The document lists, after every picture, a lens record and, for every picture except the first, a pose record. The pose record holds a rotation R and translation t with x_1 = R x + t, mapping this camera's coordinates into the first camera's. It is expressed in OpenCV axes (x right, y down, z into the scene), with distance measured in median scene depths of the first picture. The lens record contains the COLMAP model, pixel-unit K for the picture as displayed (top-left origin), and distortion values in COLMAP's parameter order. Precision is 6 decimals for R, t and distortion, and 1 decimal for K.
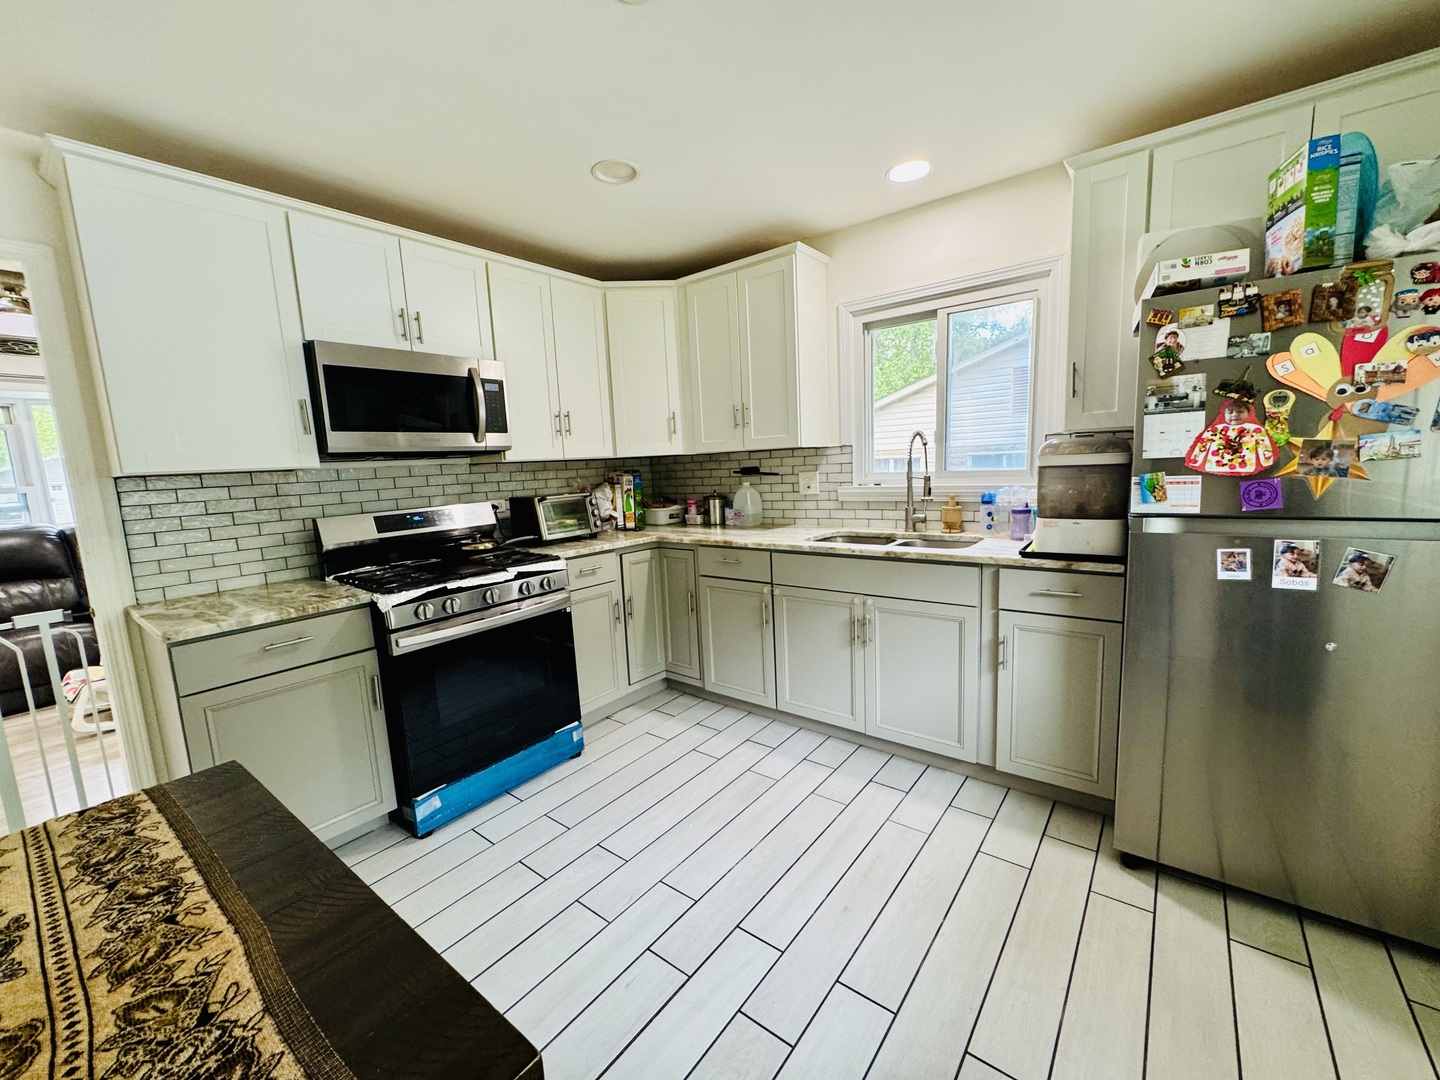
lens RADIAL K [[578.1, 0, 720.0], [0, 578.1, 540.0], [0, 0, 1]] dist [0.000938, 0.000228]
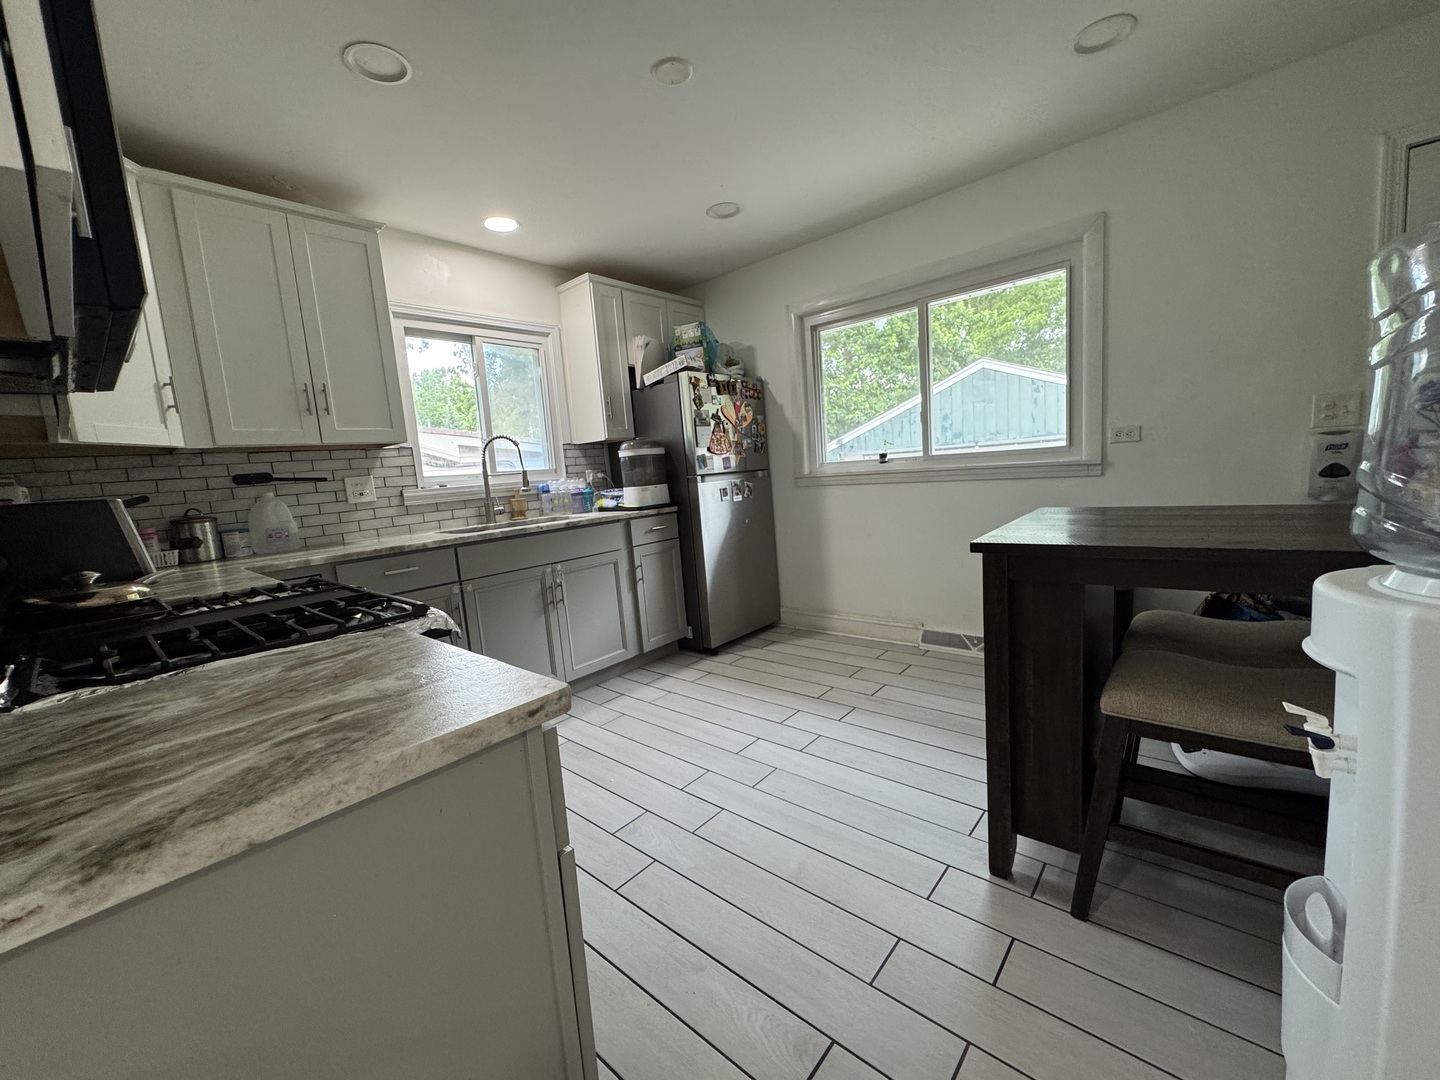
lens RADIAL K [[578.1, 0, 720.0], [0, 578.1, 540.0], [0, 0, 1]] dist [0.000938, 0.000228]
pose [[0.058227, -0.080513, 0.995051, -0.728418], [0.210663, 0.975288, 0.066587, 0.033112], [-0.975823, 0.205743, 0.073750, 0.456202]]
